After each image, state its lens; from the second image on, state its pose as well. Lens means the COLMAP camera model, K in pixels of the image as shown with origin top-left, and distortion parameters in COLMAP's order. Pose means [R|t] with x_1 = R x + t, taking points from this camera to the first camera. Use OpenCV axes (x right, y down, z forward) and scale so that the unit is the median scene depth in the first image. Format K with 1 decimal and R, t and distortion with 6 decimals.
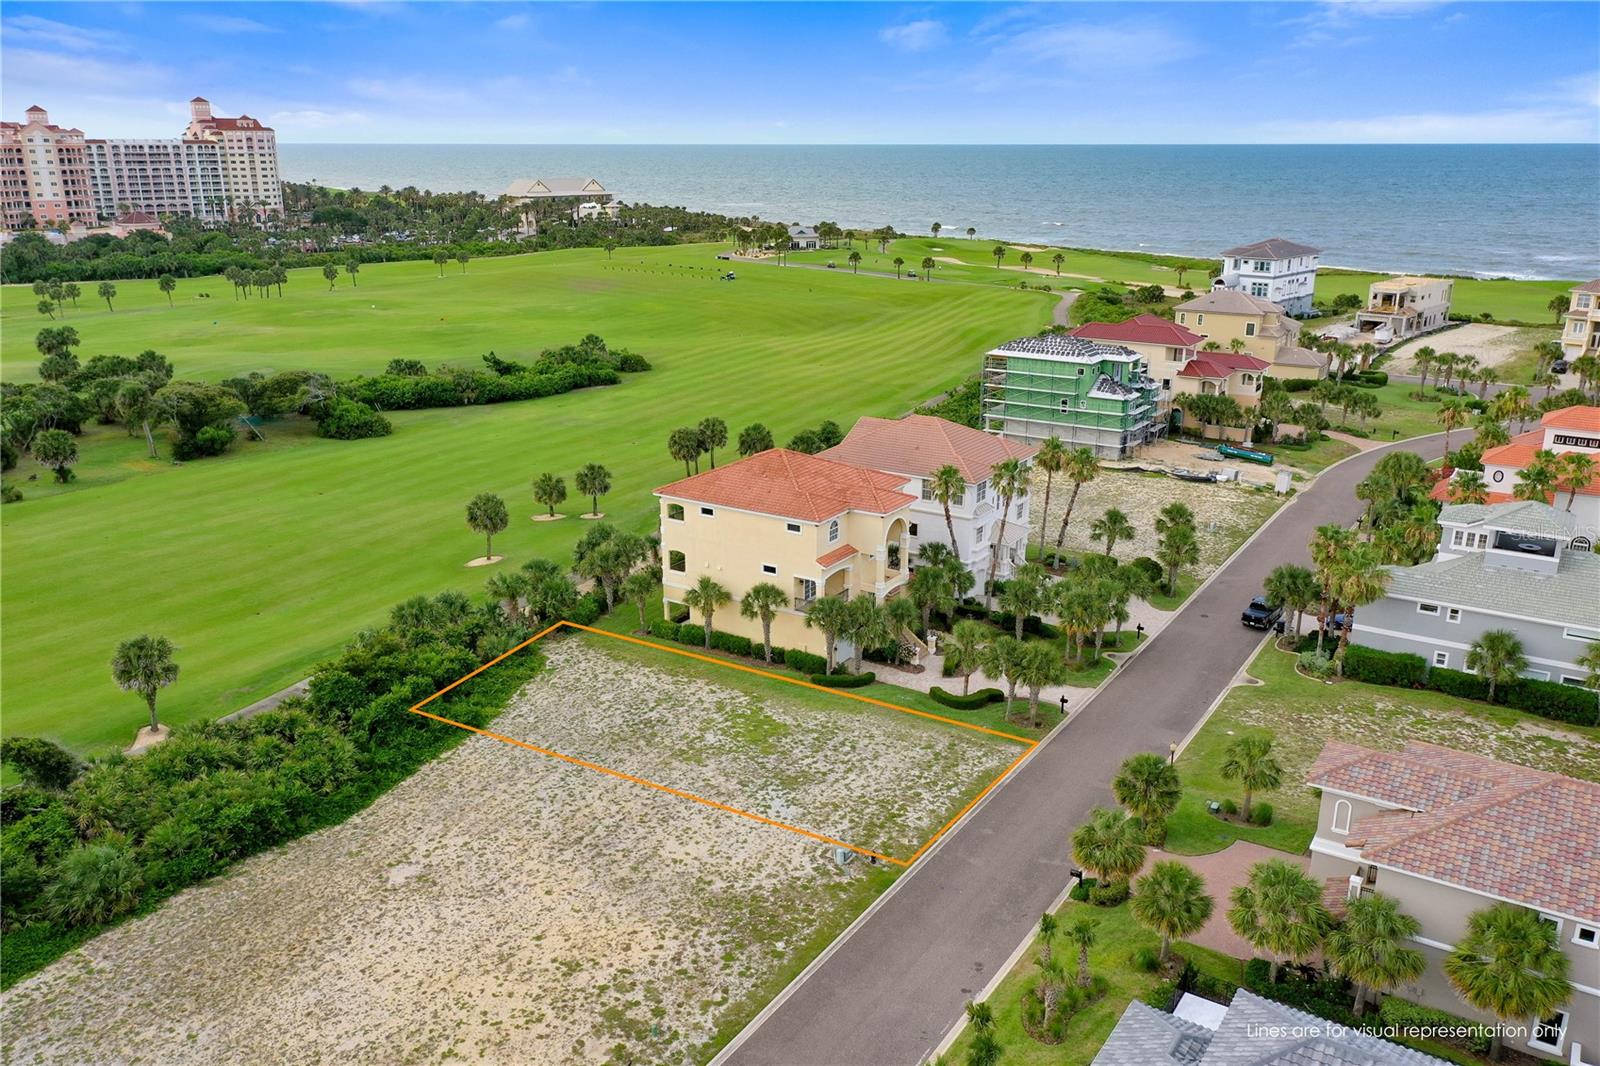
lens RADIAL K [[1275.6, 0, 791.6], [0, 1275.6, 538.2], [0, 0, 1]] dist [0.012720, -0.000071]
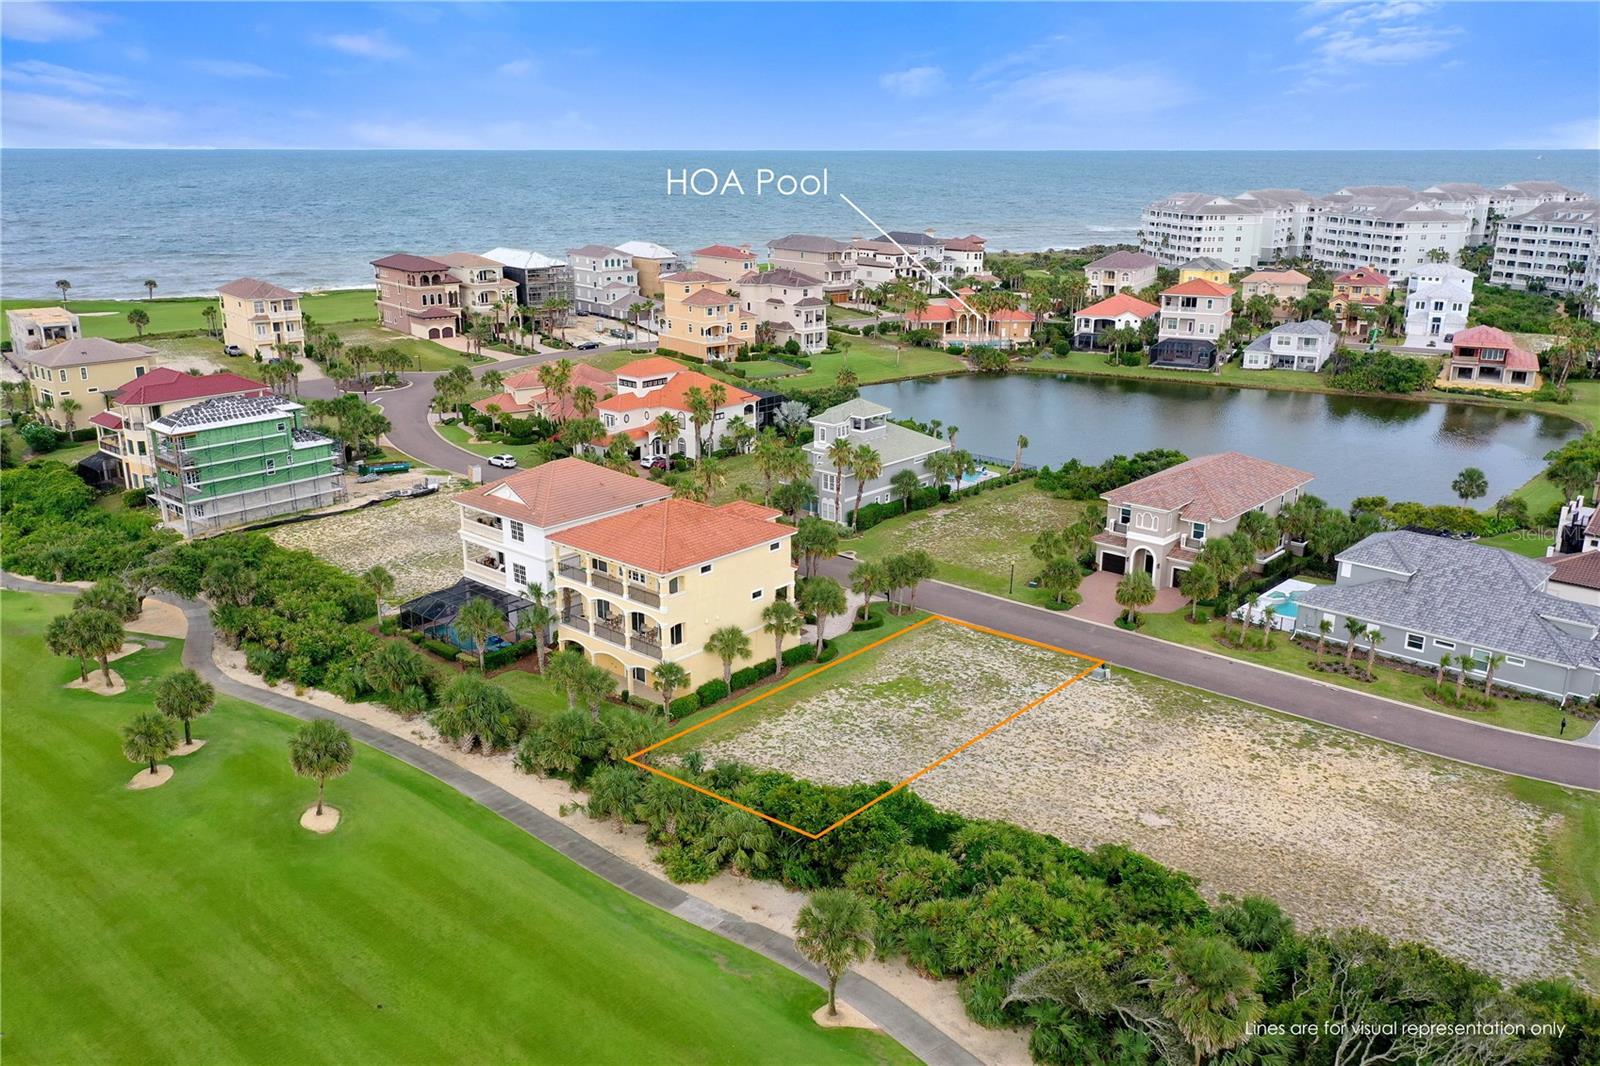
lens RADIAL K [[1275.6, 0, 791.6], [0, 1275.6, 538.2], [0, 0, 1]] dist [0.012720, -0.000071]
pose [[0.156273, -0.289556, 0.944318, -1.008070], [0.292799, 0.926671, 0.235690, -0.262963], [-0.943317, 0.239664, 0.229595, 0.695264]]
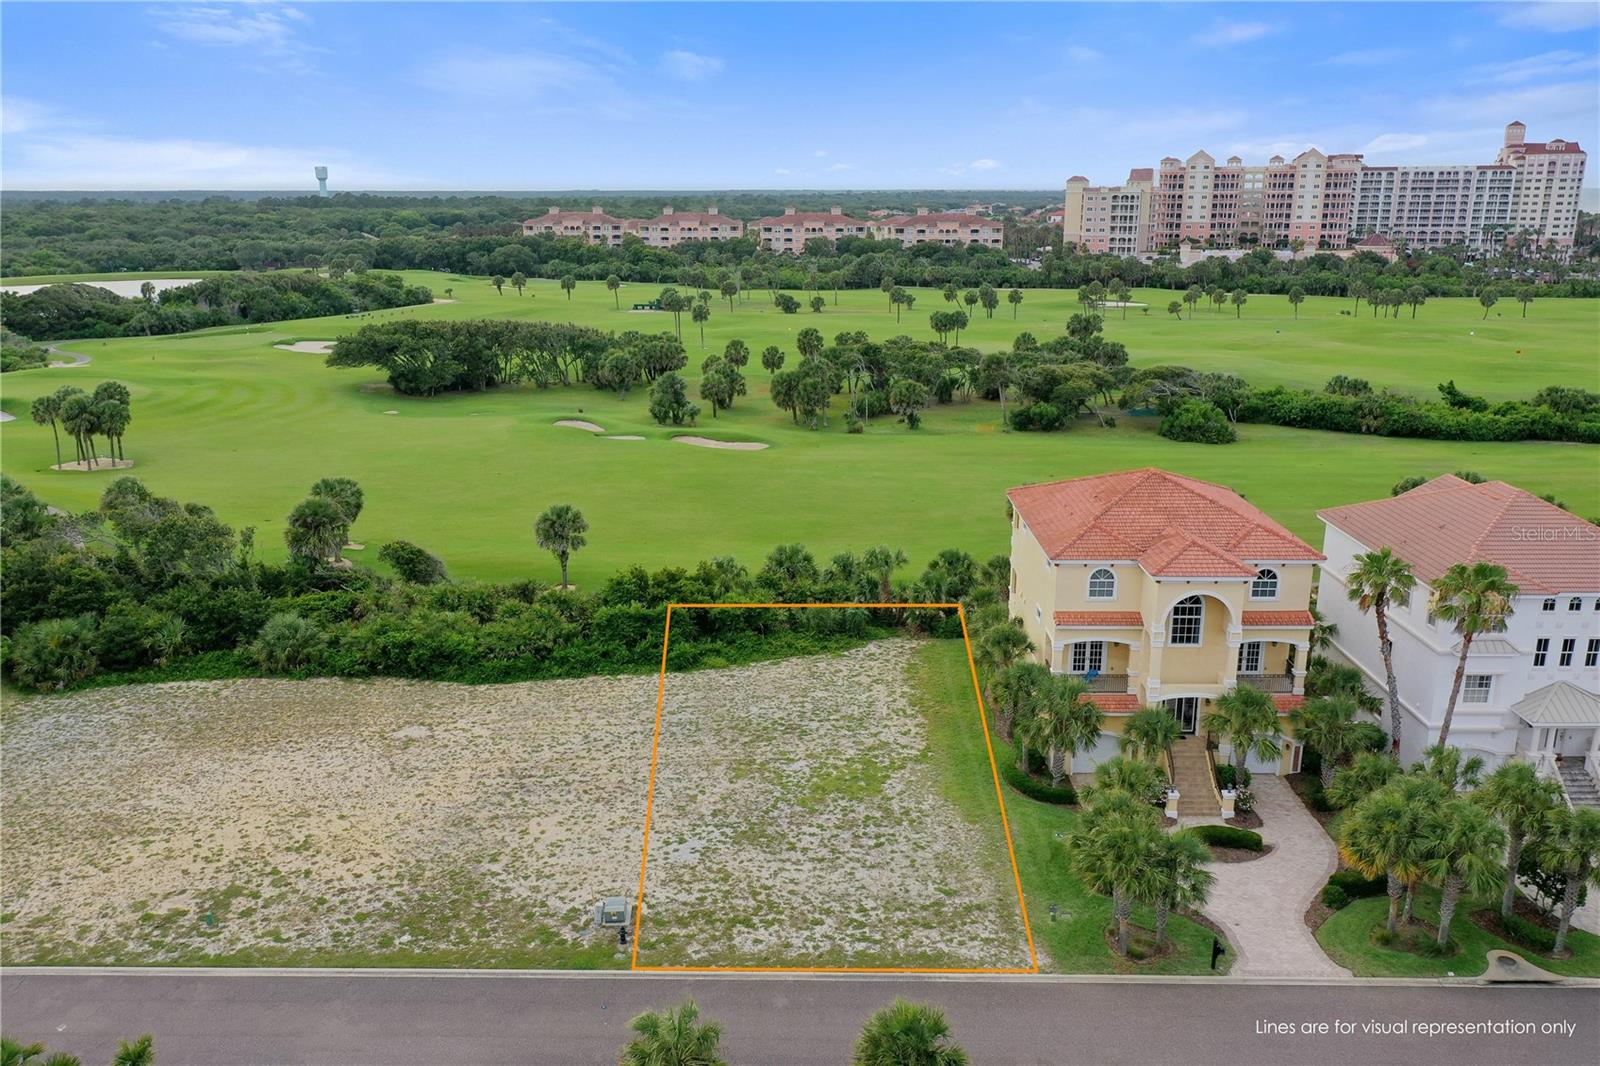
lens RADIAL K [[1270.3, 0, 789.0], [0, 1270.3, 531.7], [0, 0, 1]] dist [0.013715, -0.003436]
pose [[0.530466, 0.217718, -0.819271, 0.492075], [-0.247858, 0.964057, 0.095710, -0.055549], [0.810662, 0.152293, 0.565362, 0.445459]]
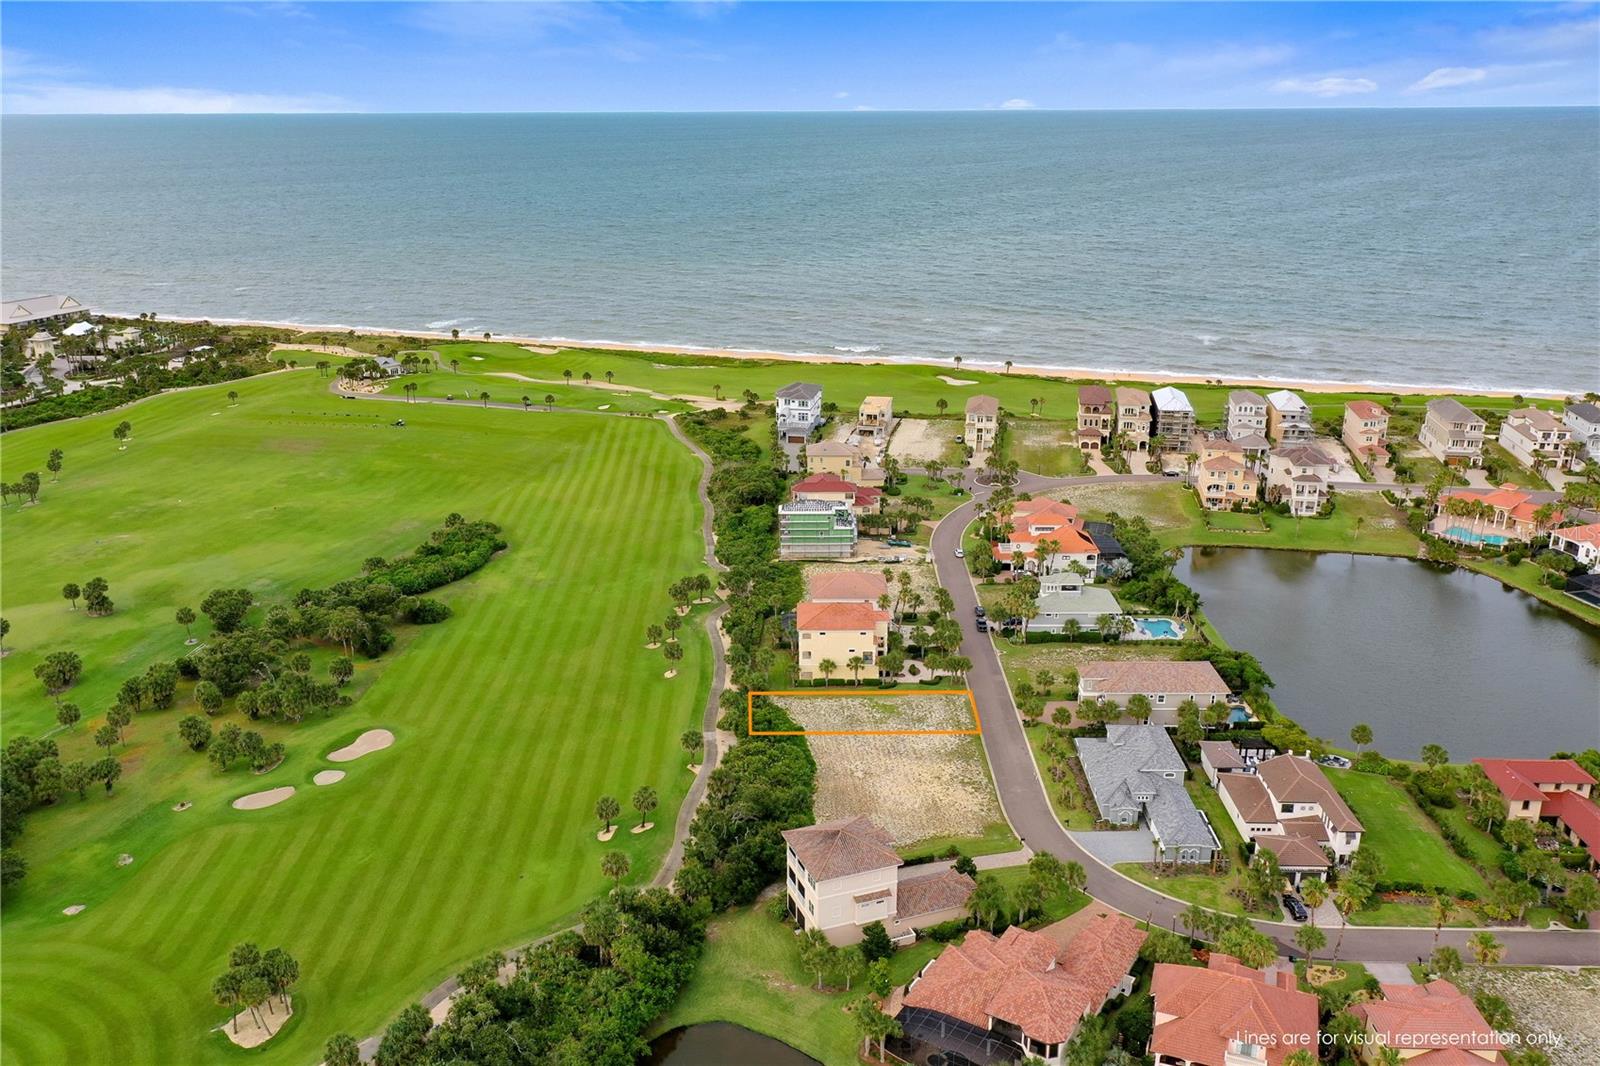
lens RADIAL K [[1285.6, 0, 796.9], [0, 1285.6, 536.6], [0, 0, 1]] dist [0.014305, 0.001717]
pose [[0.842749, -0.174450, 0.509255, -1.378745], [0.163262, 0.984305, 0.067006, -0.390730], [-0.512952, 0.026673, 0.858003, -1.175461]]
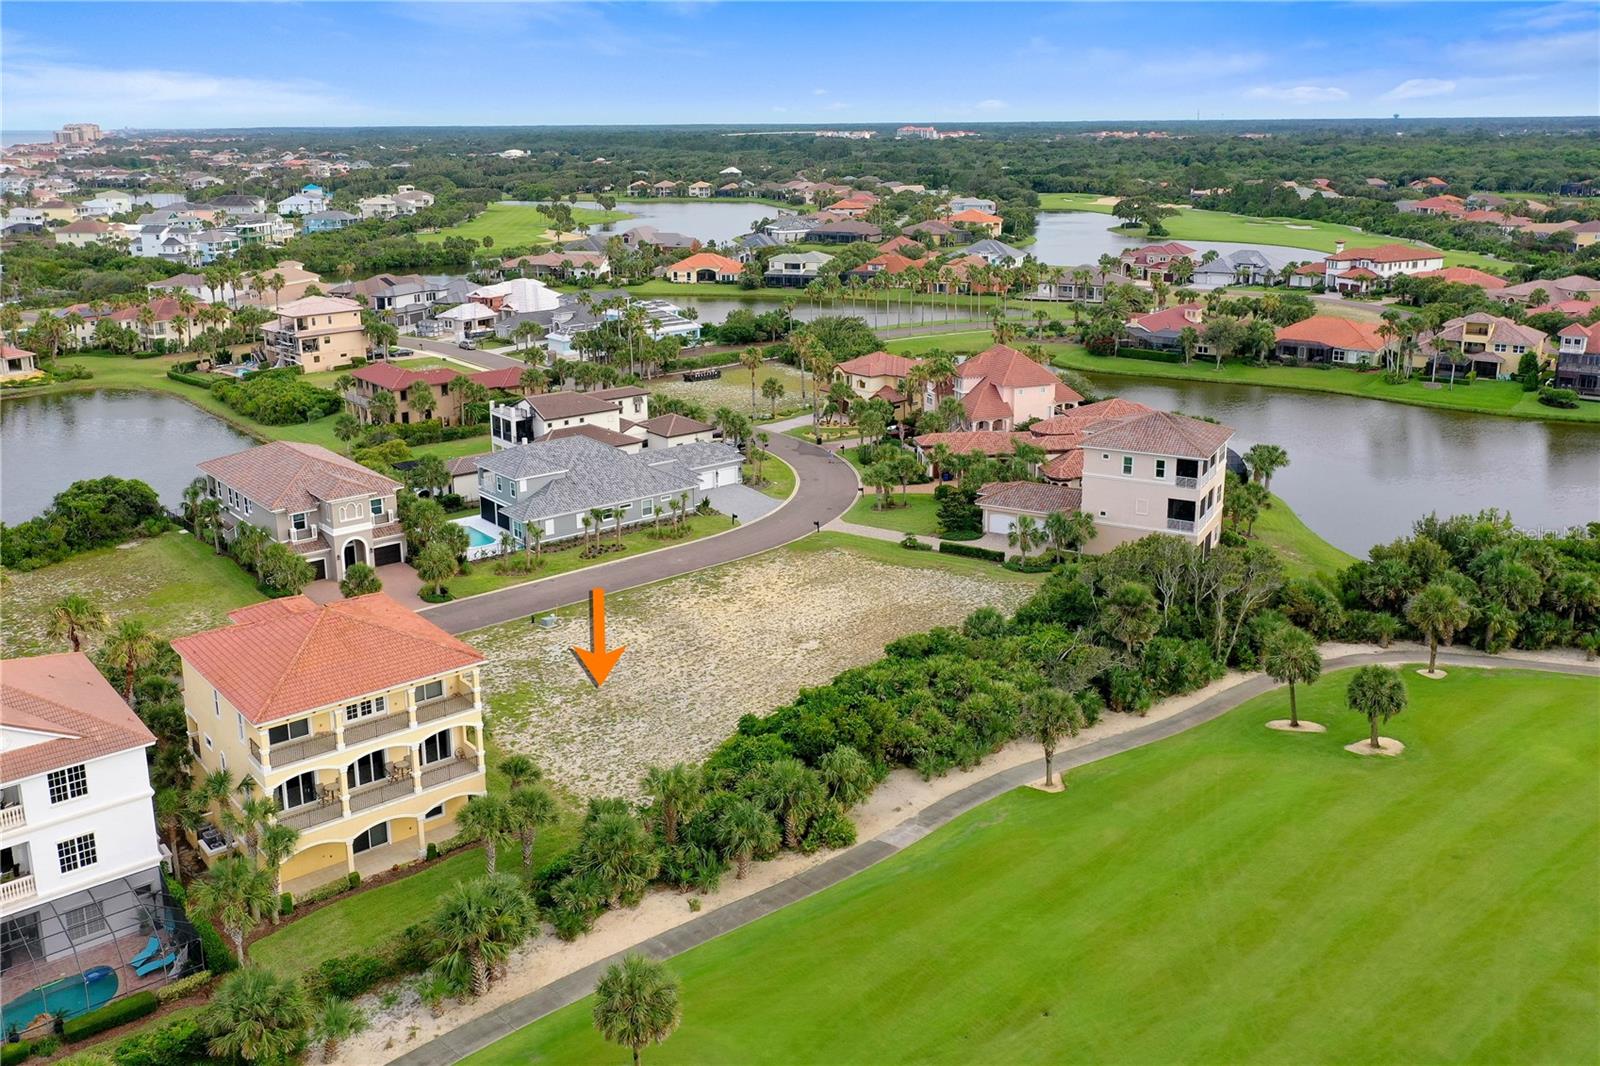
lens RADIAL K [[1336.4, 0, 782.2], [0, 1336.4, 446.6], [0, 0, 1]] dist [0.008130, 0.001526]
pose [[-0.954391, -0.064429, 0.291526, -0.521049], [0.094564, 0.860932, 0.499854, -0.549760], [-0.283189, 0.504624, -0.815573, 1.579703]]
